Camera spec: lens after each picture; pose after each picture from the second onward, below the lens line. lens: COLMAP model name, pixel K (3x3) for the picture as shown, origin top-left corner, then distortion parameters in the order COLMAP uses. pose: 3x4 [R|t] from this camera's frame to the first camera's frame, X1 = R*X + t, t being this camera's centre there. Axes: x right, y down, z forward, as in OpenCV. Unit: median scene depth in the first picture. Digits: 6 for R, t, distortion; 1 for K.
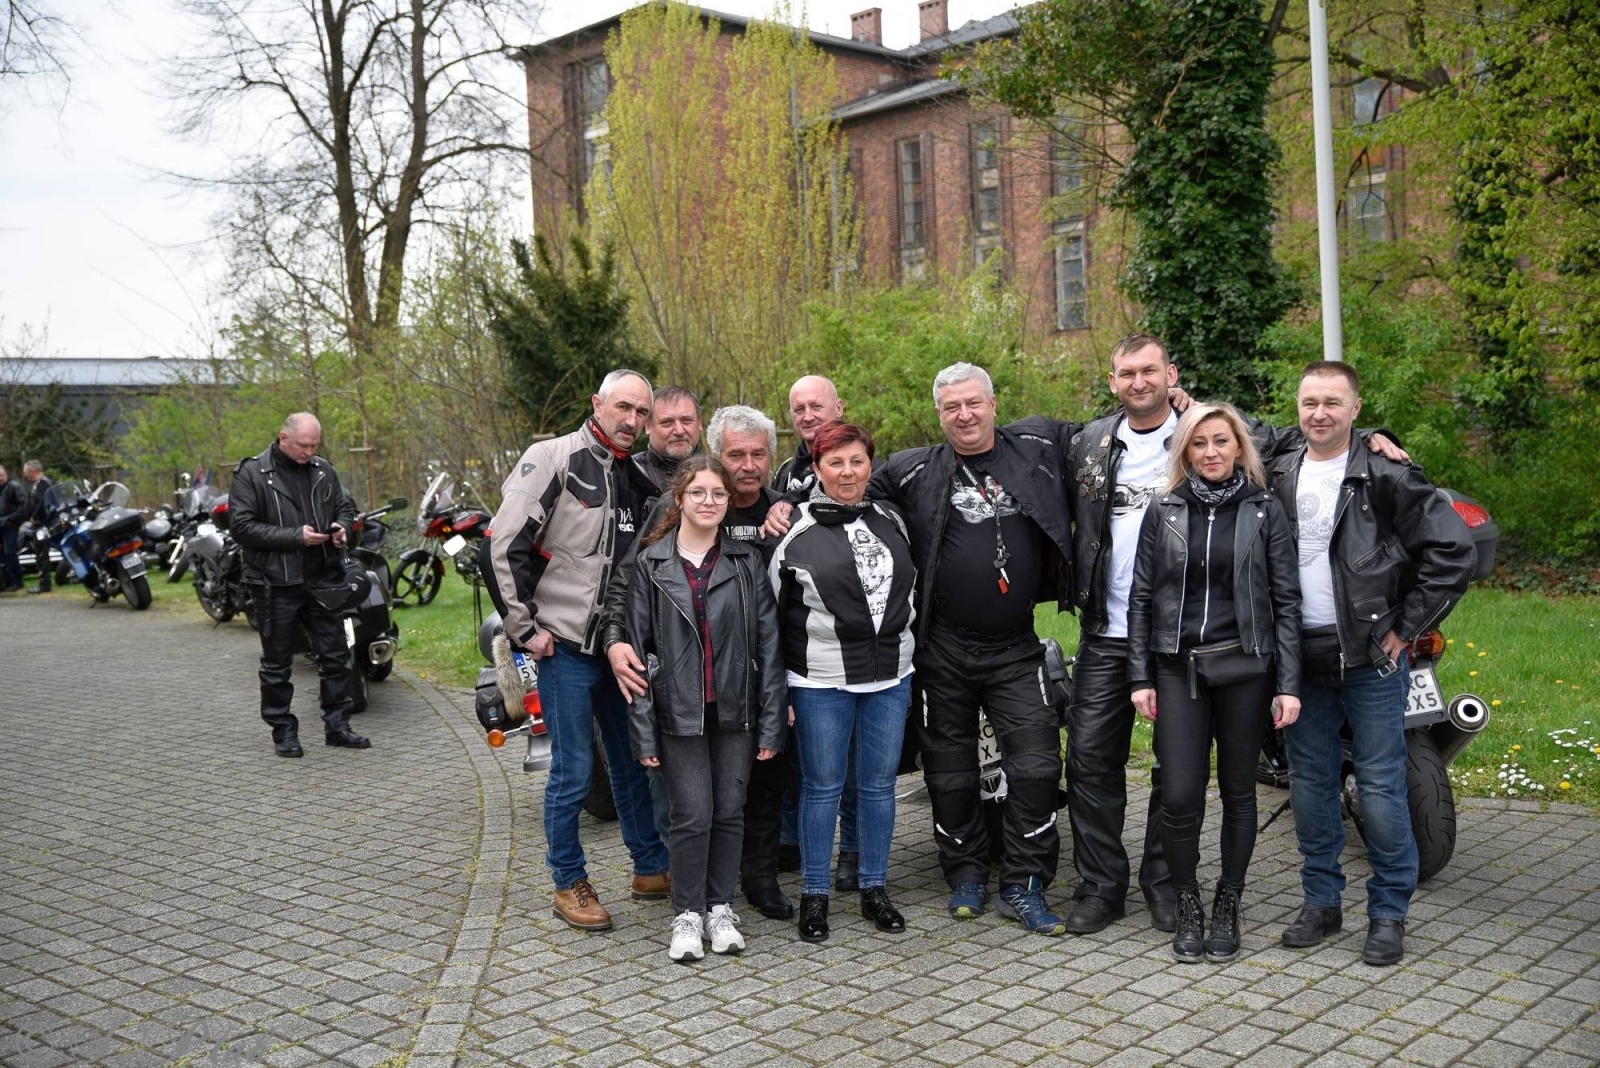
lens RADIAL K [[2960.2, 0, 801.0], [0, 2960.2, 528.8], [0, 0, 1]] dist [0.198316, 0.288832]
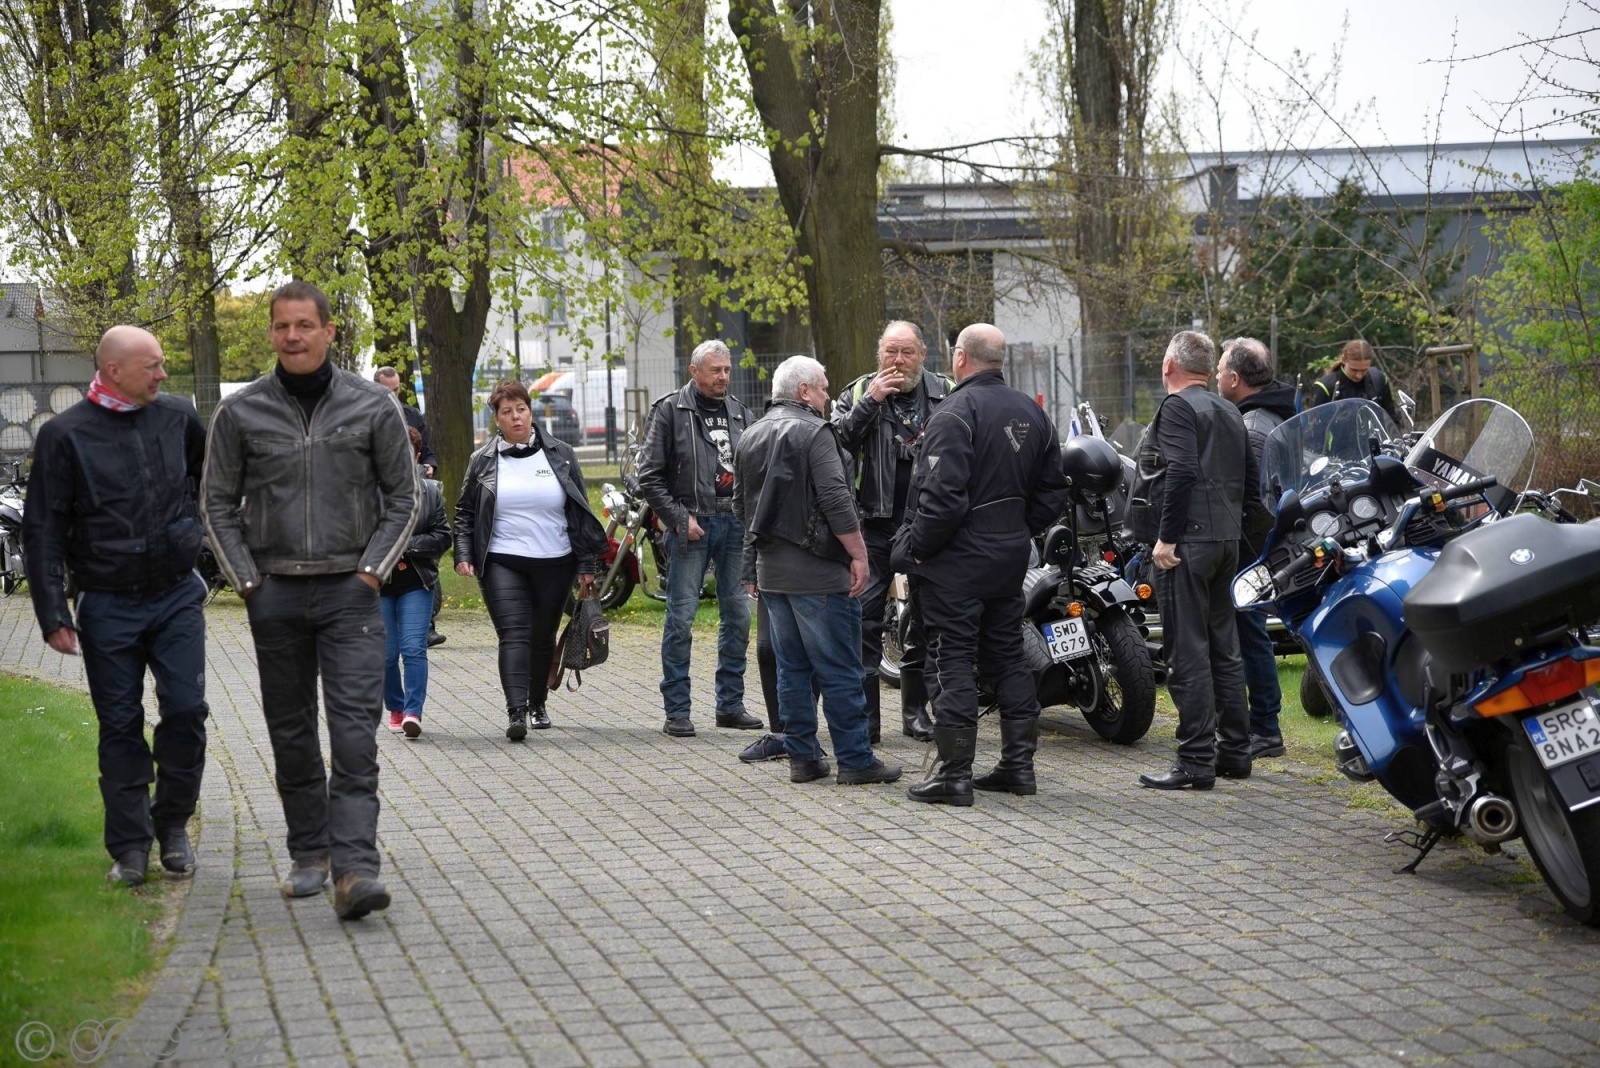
lens RADIAL K [[2960.2, 0, 801.0], [0, 2960.2, 528.8], [0, 0, 1]] dist [0.198316, 0.288832]
pose [[0.908989, 0.049477, -0.413873, -0.173381], [-0.032204, 0.998298, 0.048614, -0.016460], [0.415574, -0.030862, 0.909036, 0.720341]]
